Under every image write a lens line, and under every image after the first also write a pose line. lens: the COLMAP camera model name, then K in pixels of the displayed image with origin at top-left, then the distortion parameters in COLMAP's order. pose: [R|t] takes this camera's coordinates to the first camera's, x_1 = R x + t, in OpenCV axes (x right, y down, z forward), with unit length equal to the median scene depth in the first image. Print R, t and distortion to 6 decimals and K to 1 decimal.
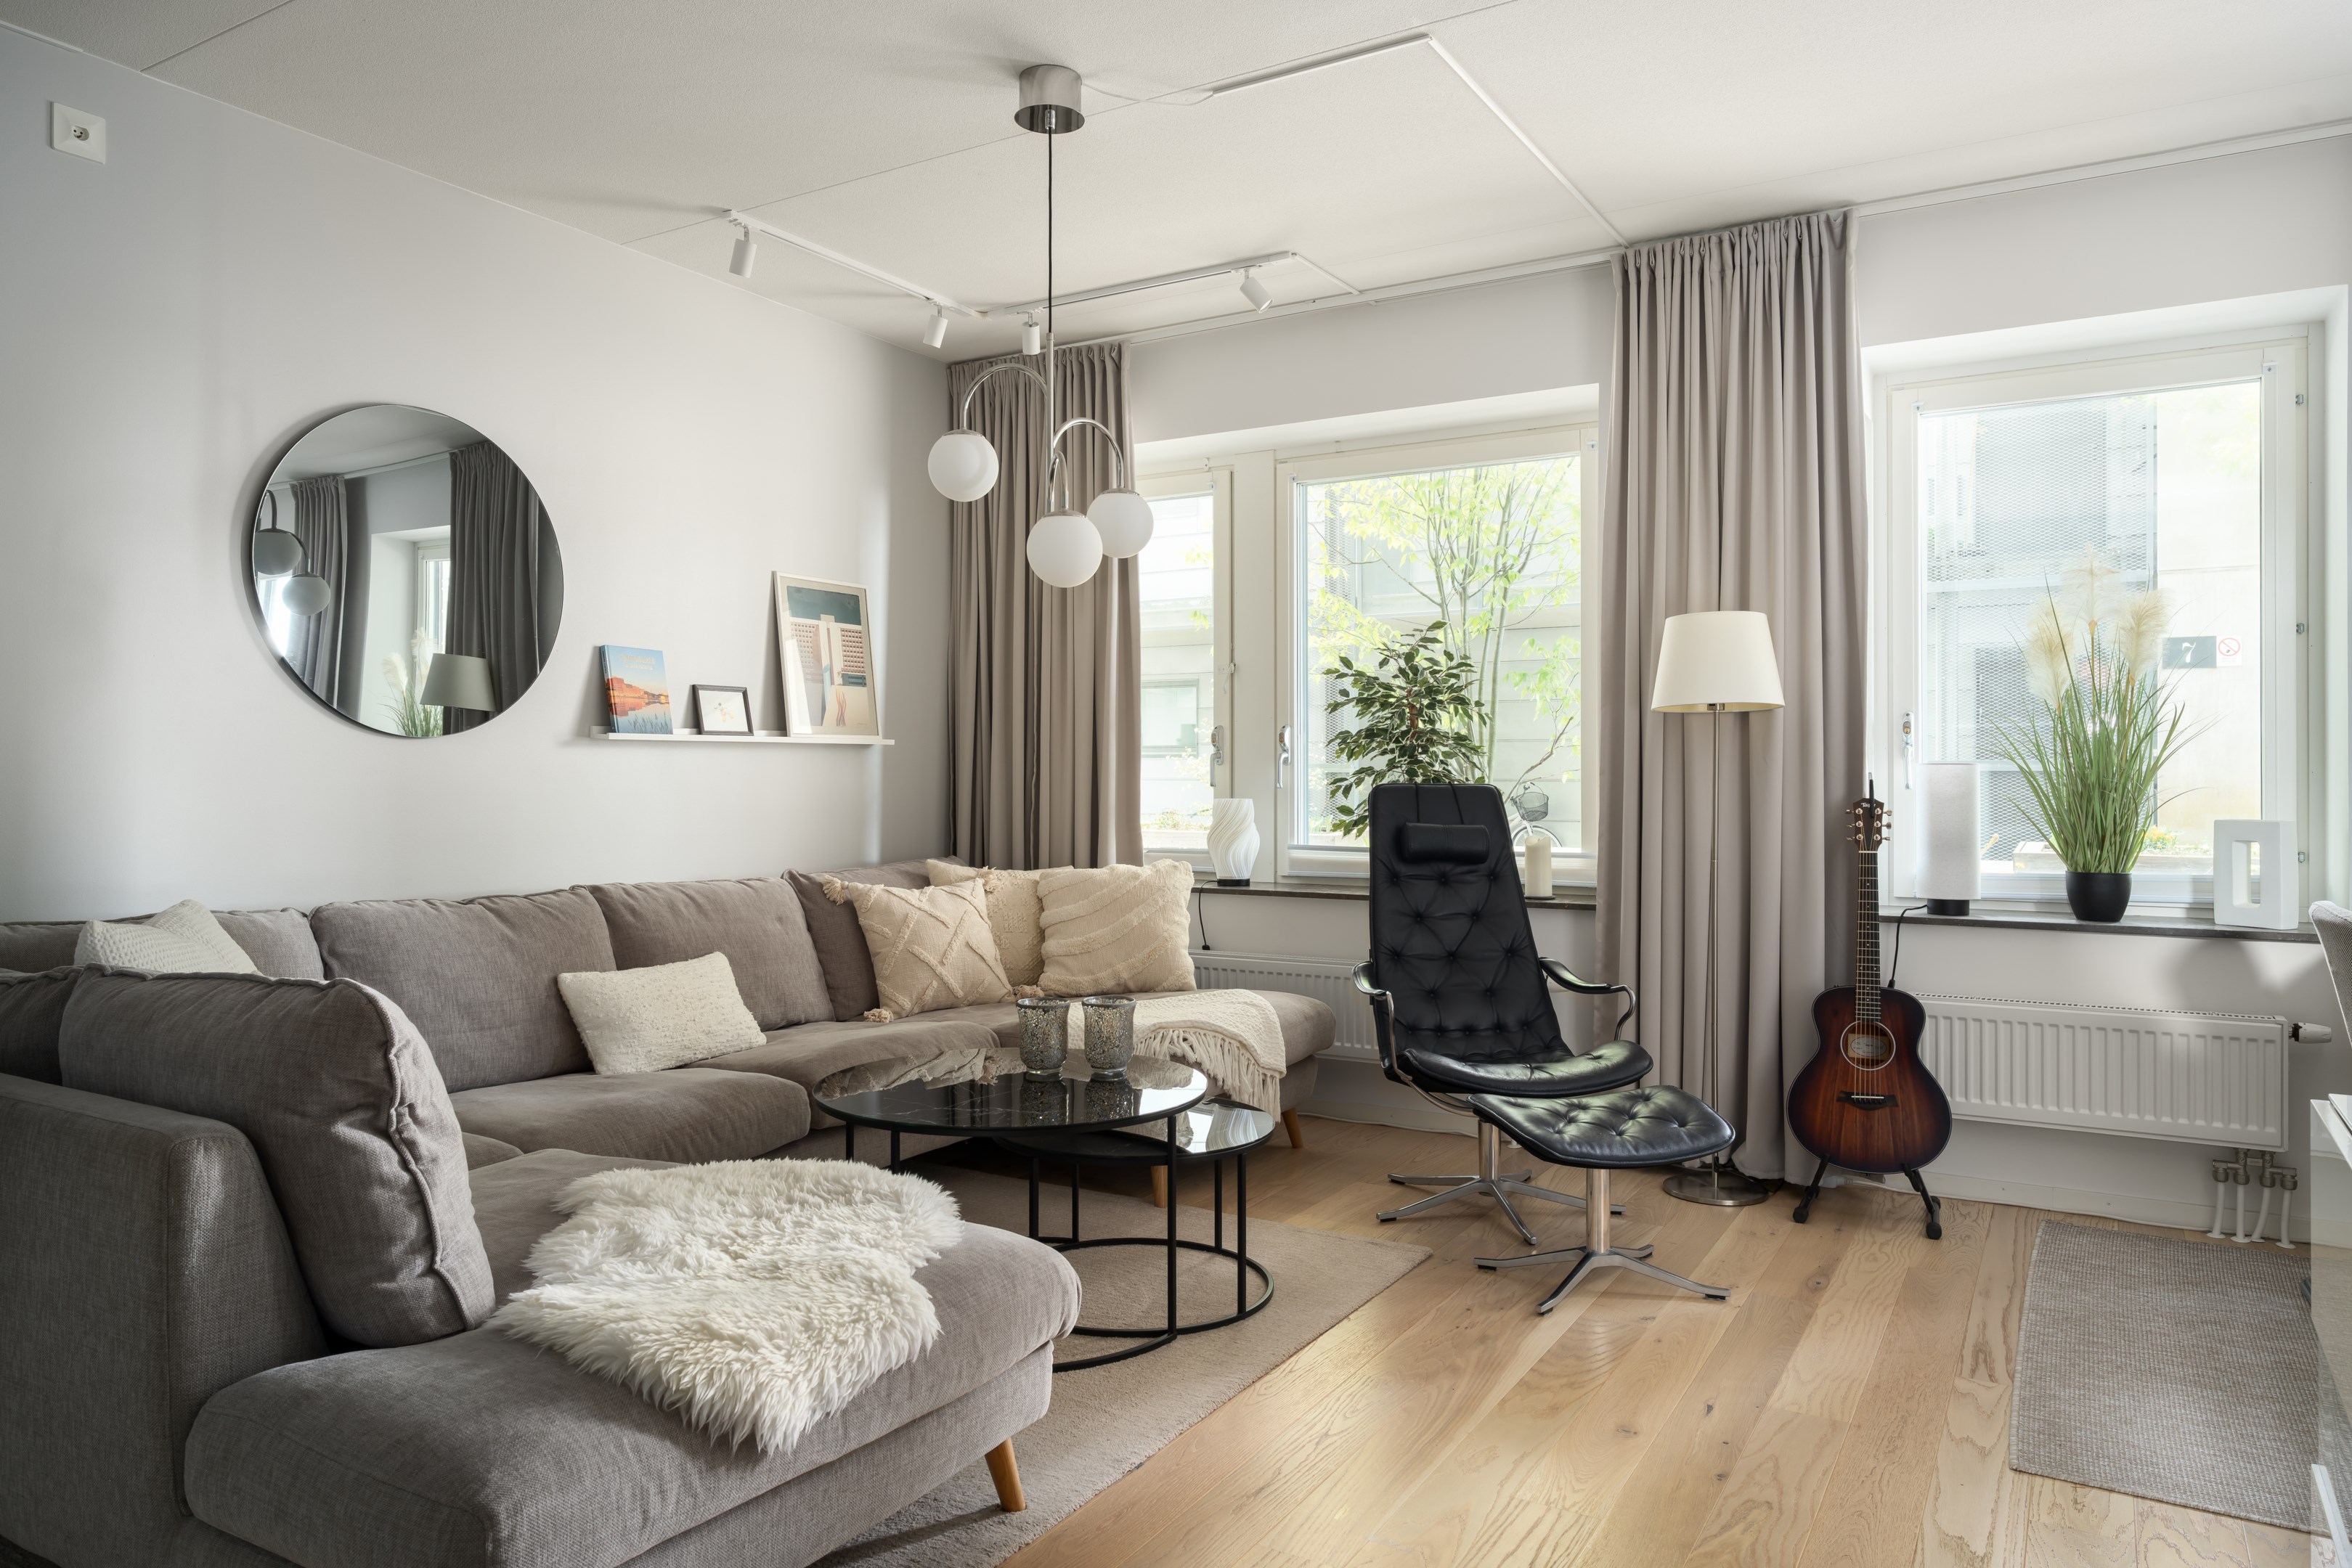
lens RADIAL K [[1531.0, 0, 1176.8], [0, 1531.0, 766.5], [0, 0, 1]] dist [0.001491, 0.001723]
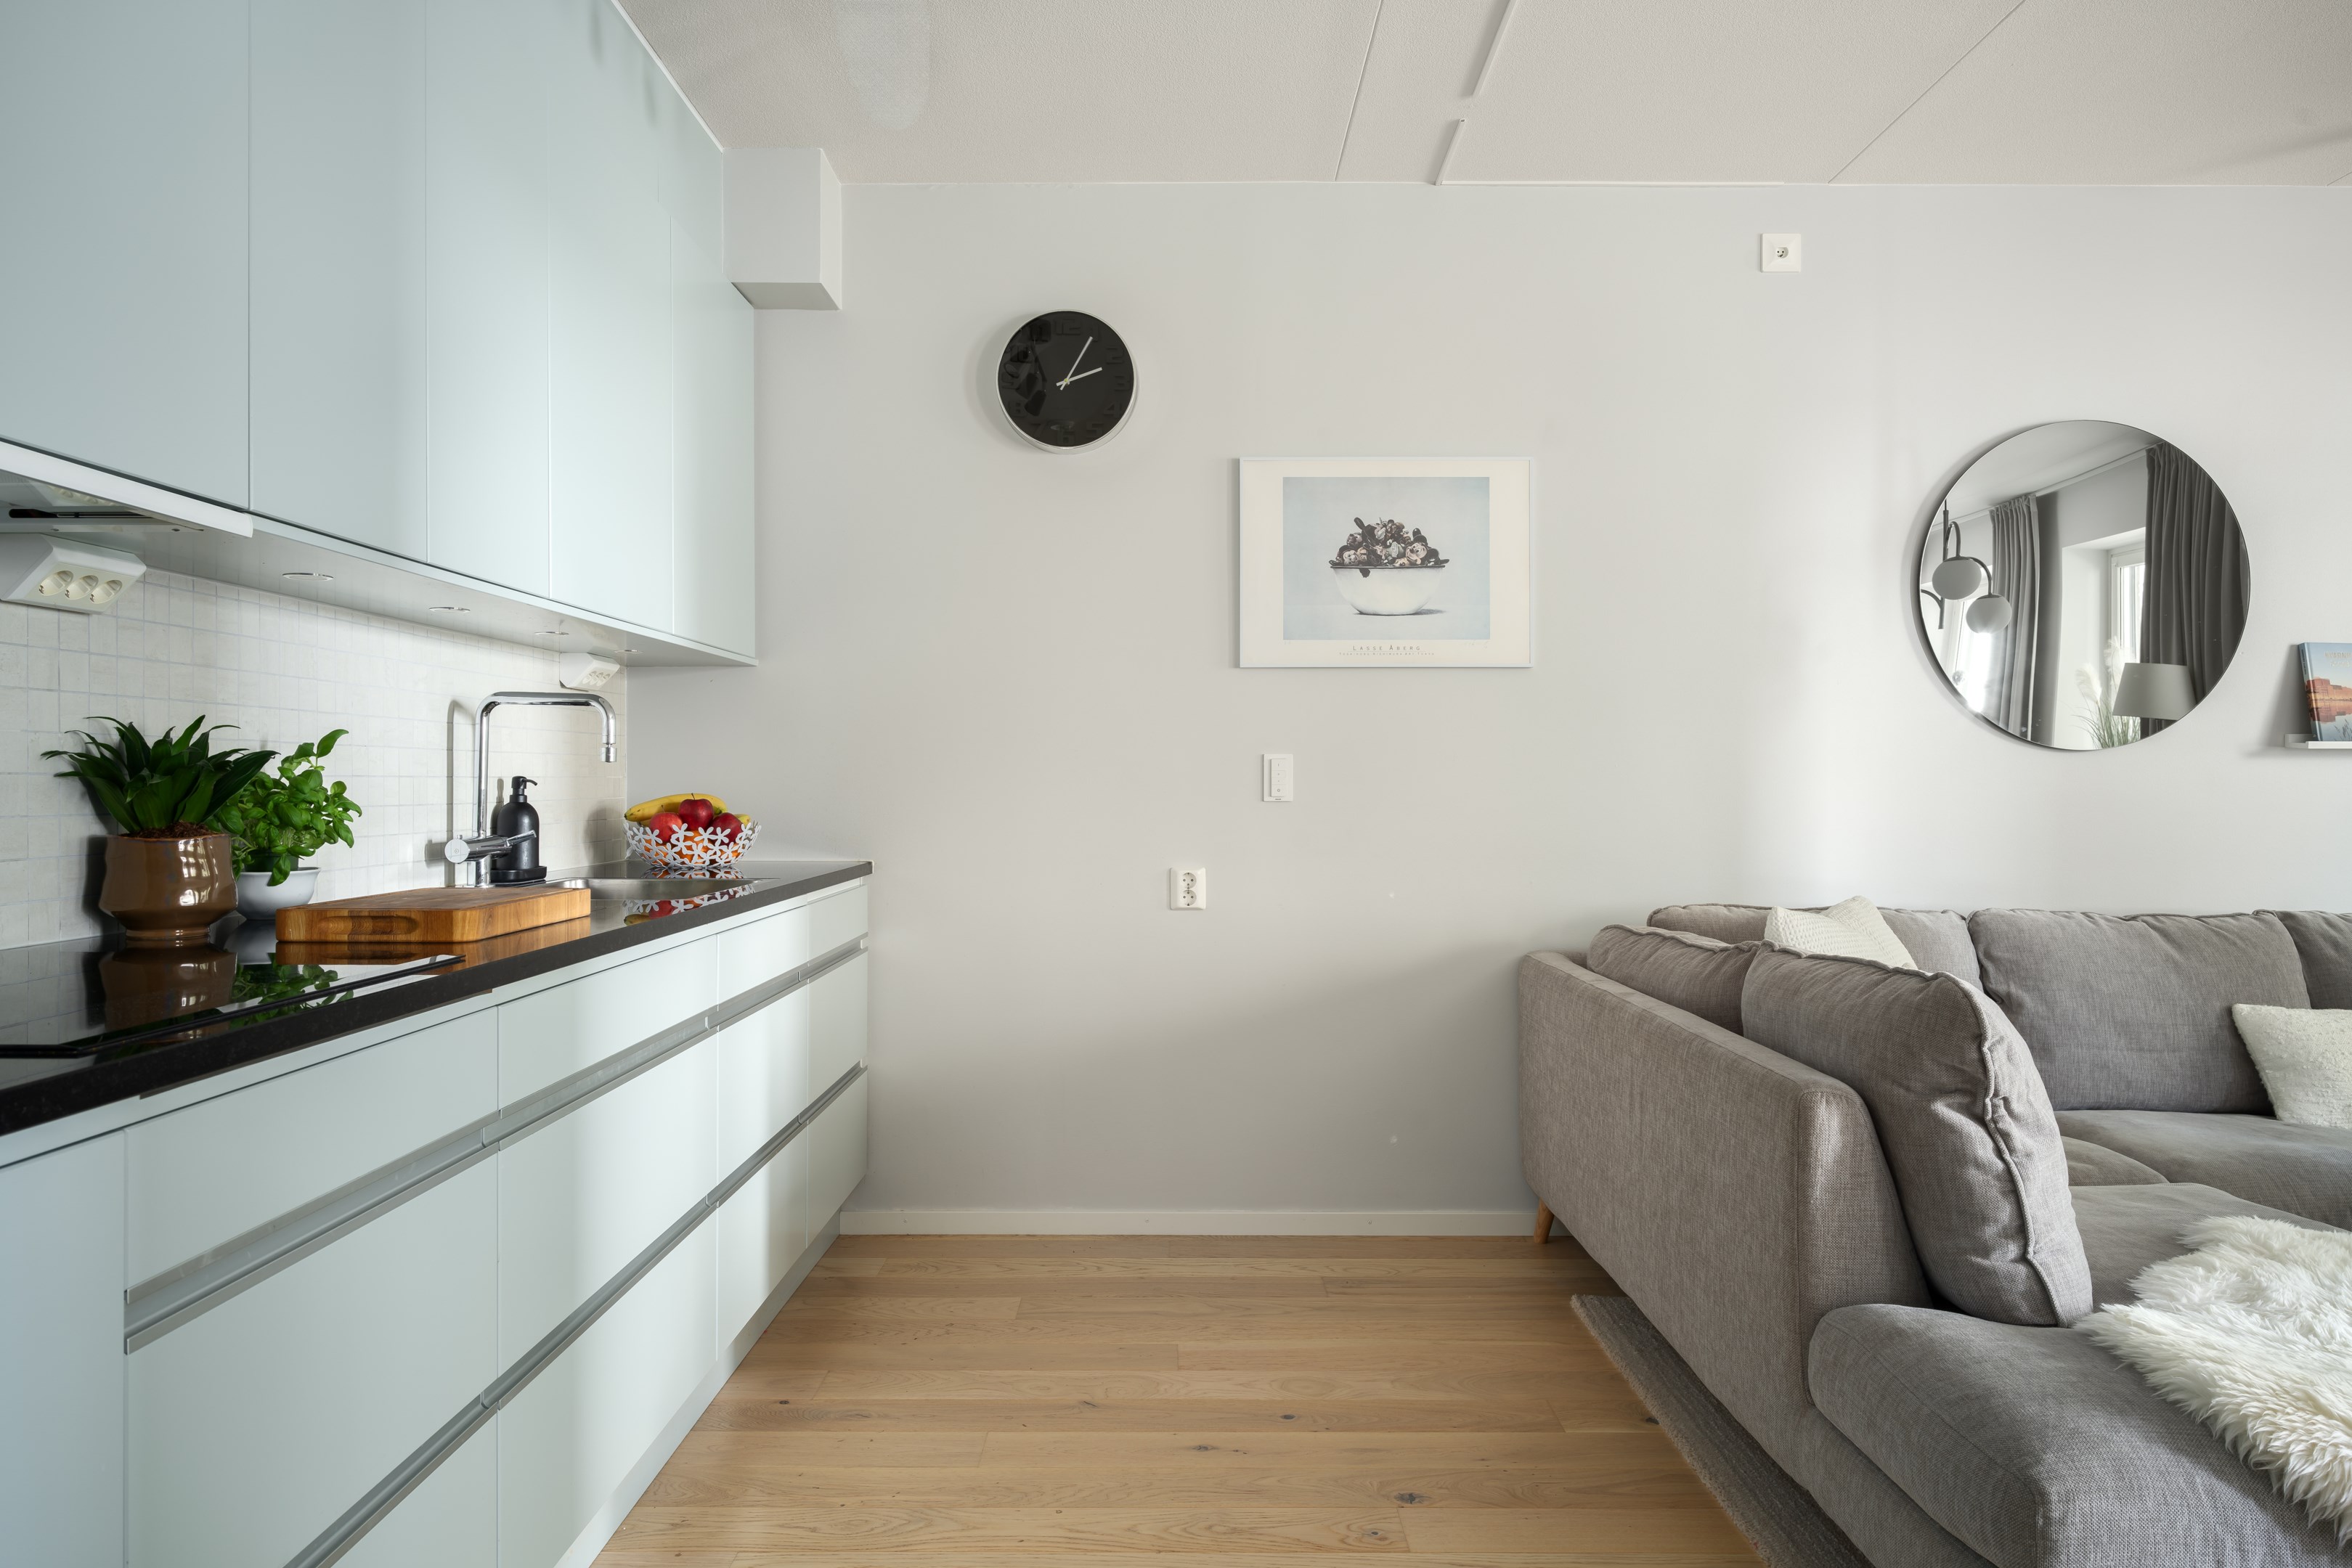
lens RADIAL K [[1528.1, 0, 1176.1], [0, 1528.1, 781.1], [0, 0, 1]] dist [-0.001769, 0.000259]
pose [[0.513142, 0.000093, -0.858304, 0.057665], [0.000880, 0.999999, 0.000634, -0.000010], [0.858303, -0.001080, 0.513142, -0.018202]]
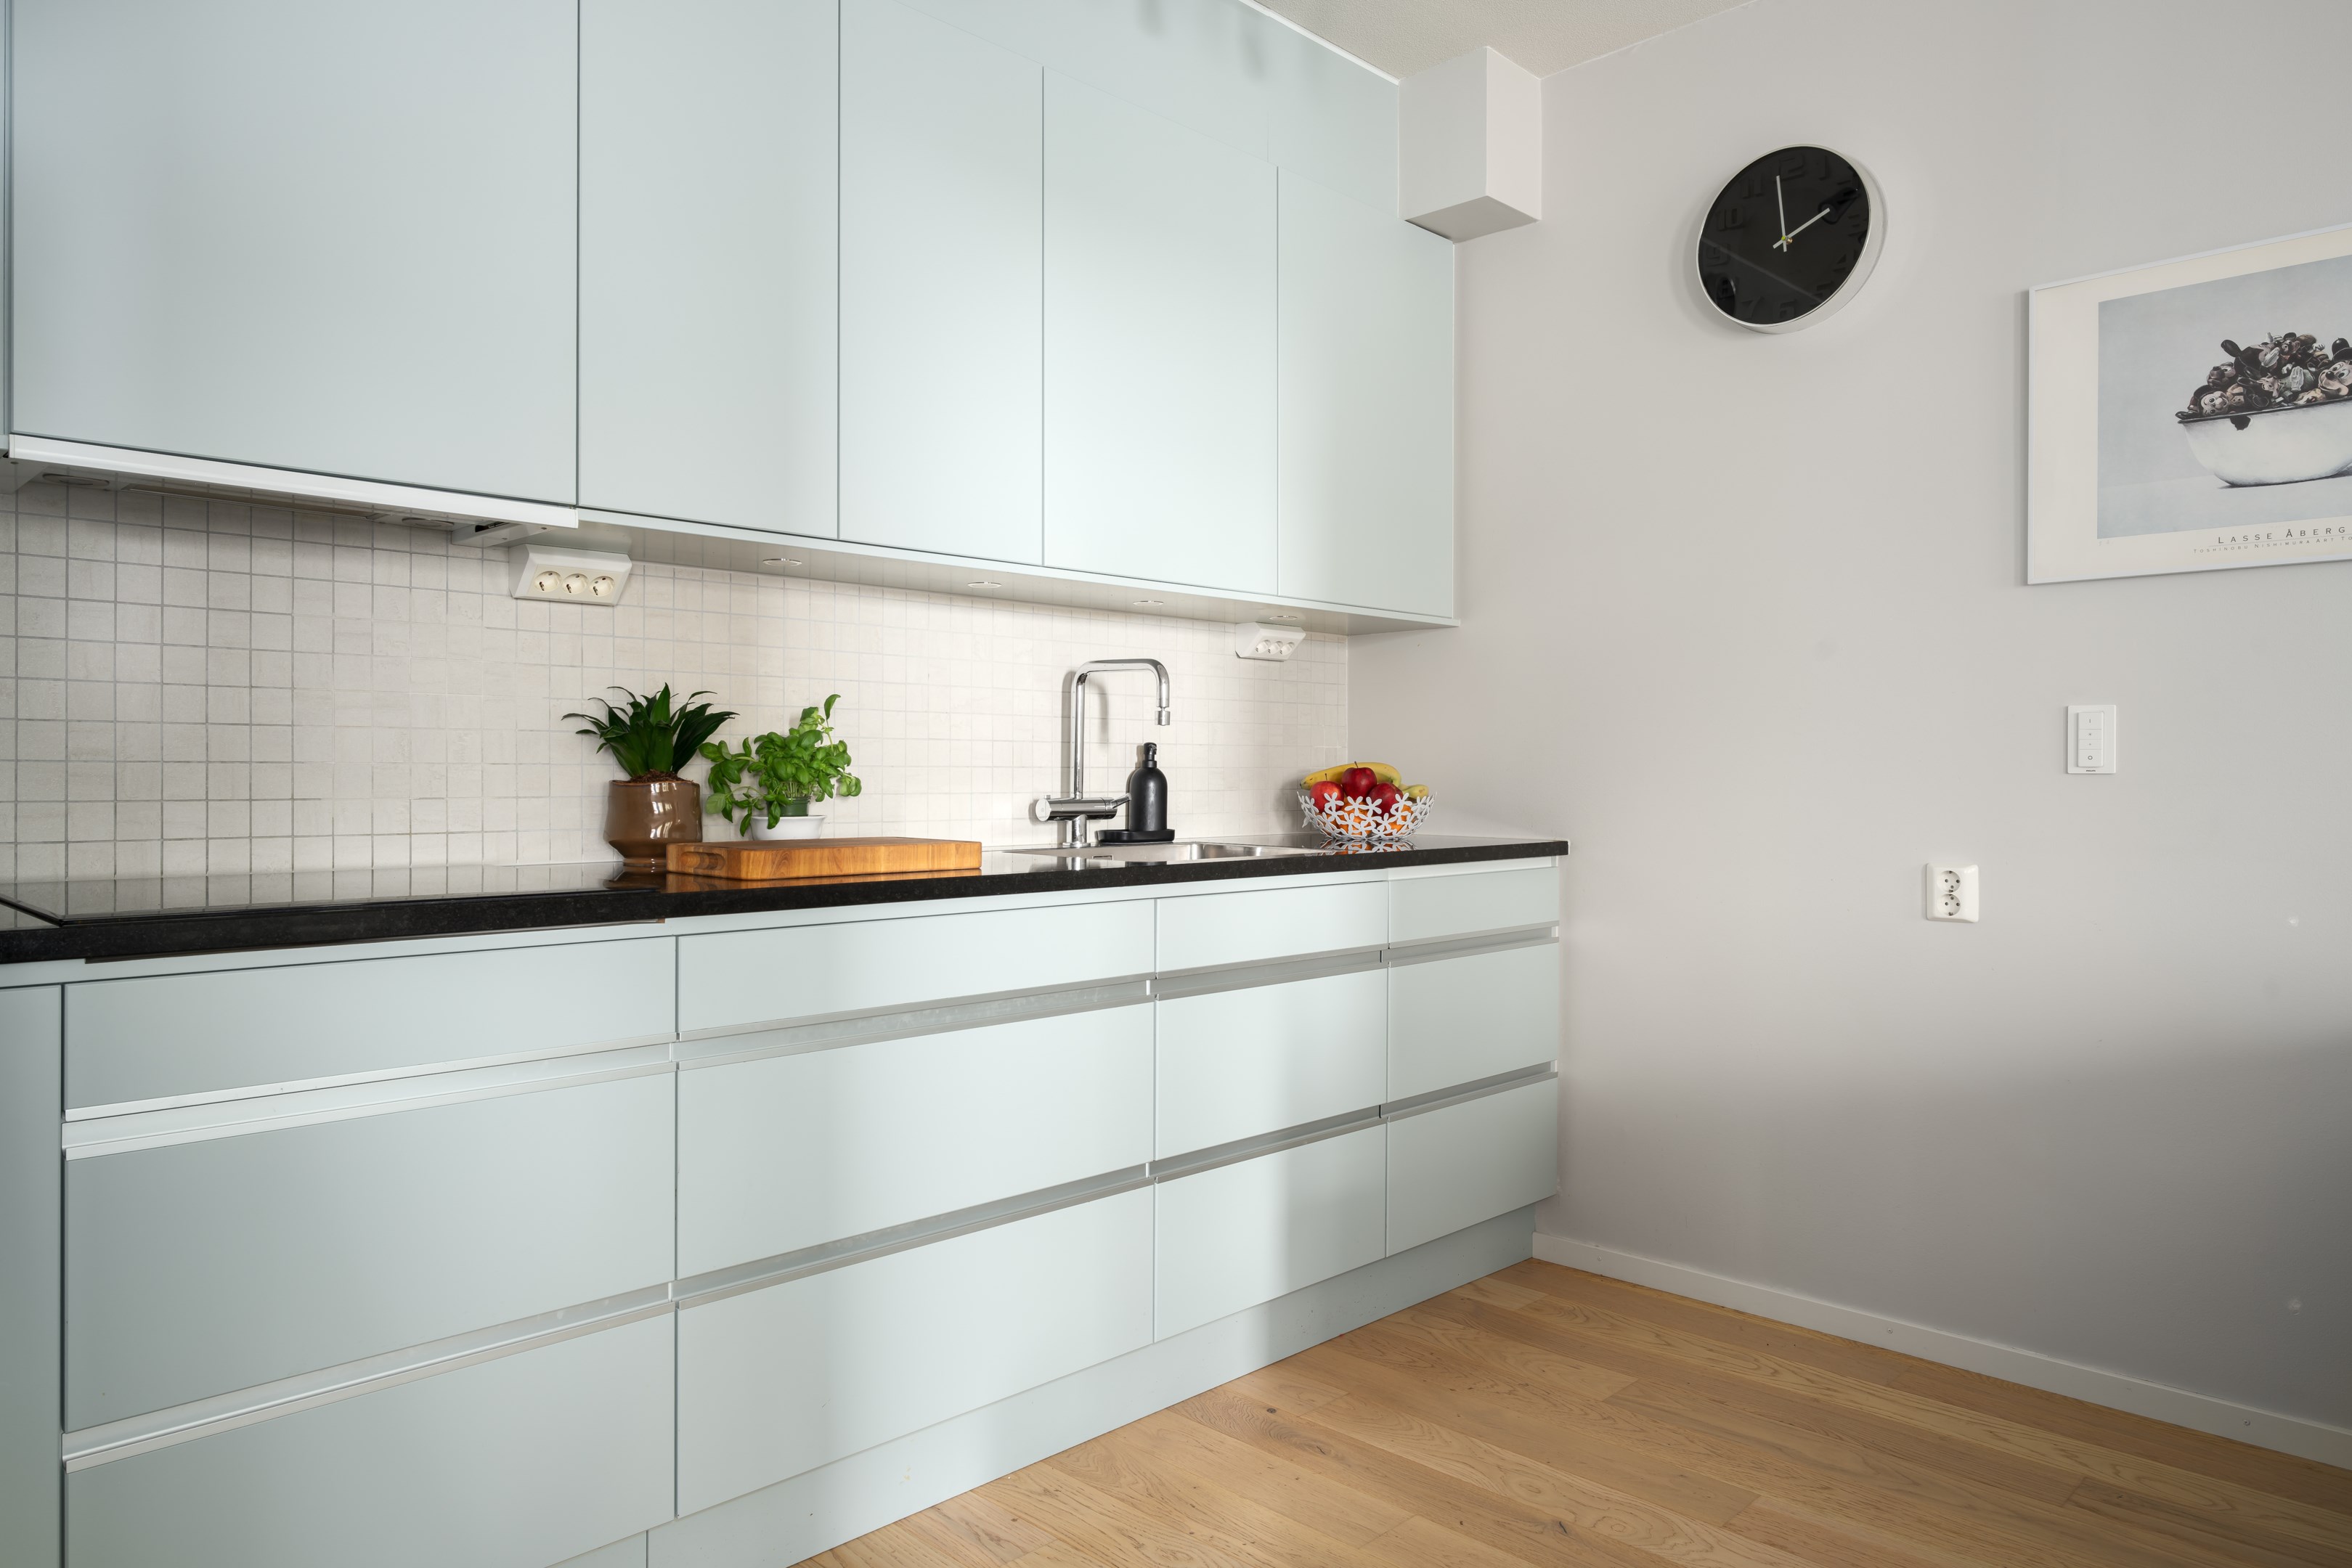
lens RADIAL K [[1528.1, 0, 1176.1], [0, 1528.1, 781.1], [0, 0, 1]] dist [-0.001769, 0.000259]
pose [[-0.239176, 0.005773, -0.970959, 0.002025], [-0.002095, 0.999977, 0.006461, 0.013527], [0.970974, 0.003579, -0.239158, 0.317220]]
